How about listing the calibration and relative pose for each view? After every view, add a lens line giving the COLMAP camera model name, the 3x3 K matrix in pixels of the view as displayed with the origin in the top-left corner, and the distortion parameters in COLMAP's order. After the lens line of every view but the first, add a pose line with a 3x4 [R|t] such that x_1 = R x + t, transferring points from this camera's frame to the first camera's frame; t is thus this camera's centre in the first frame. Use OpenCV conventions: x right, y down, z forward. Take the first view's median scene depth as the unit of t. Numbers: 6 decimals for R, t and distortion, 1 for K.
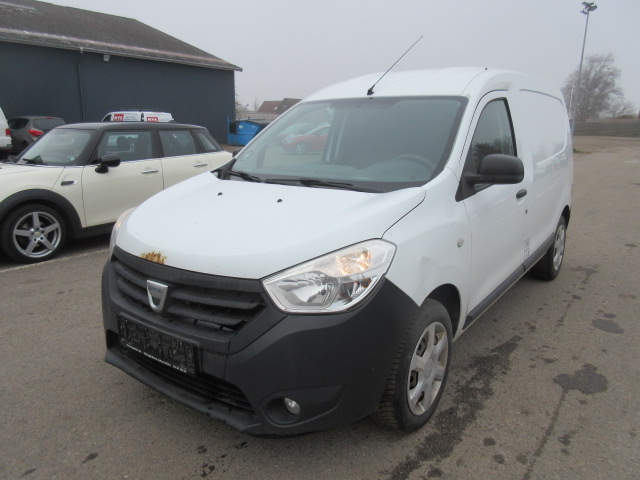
lens RADIAL K [[476.0, 0, 320.0], [0, 476.0, 240.0], [0, 0, 1]] dist [0.007848, -0.010545]
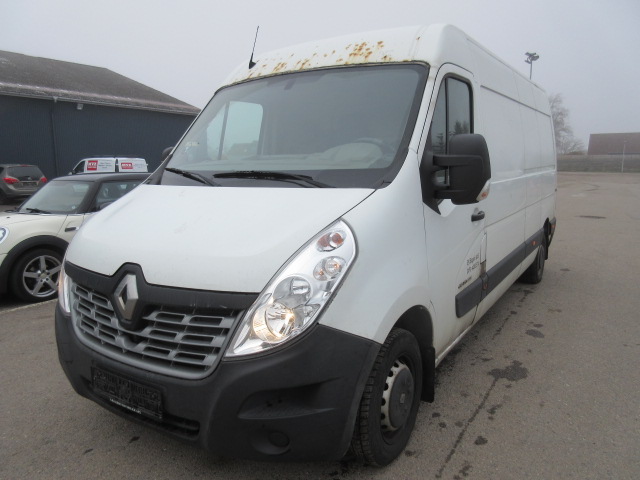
lens RADIAL K [[476.0, 0, 320.0], [0, 476.0, 240.0], [0, 0, 1]] dist [0.007848, -0.010545]
pose [[0.997693, -0.027552, 0.062037, -0.011286], [0.032438, 0.996332, -0.079179, 0.009209], [-0.059628, 0.081009, 0.994928, -0.102816]]
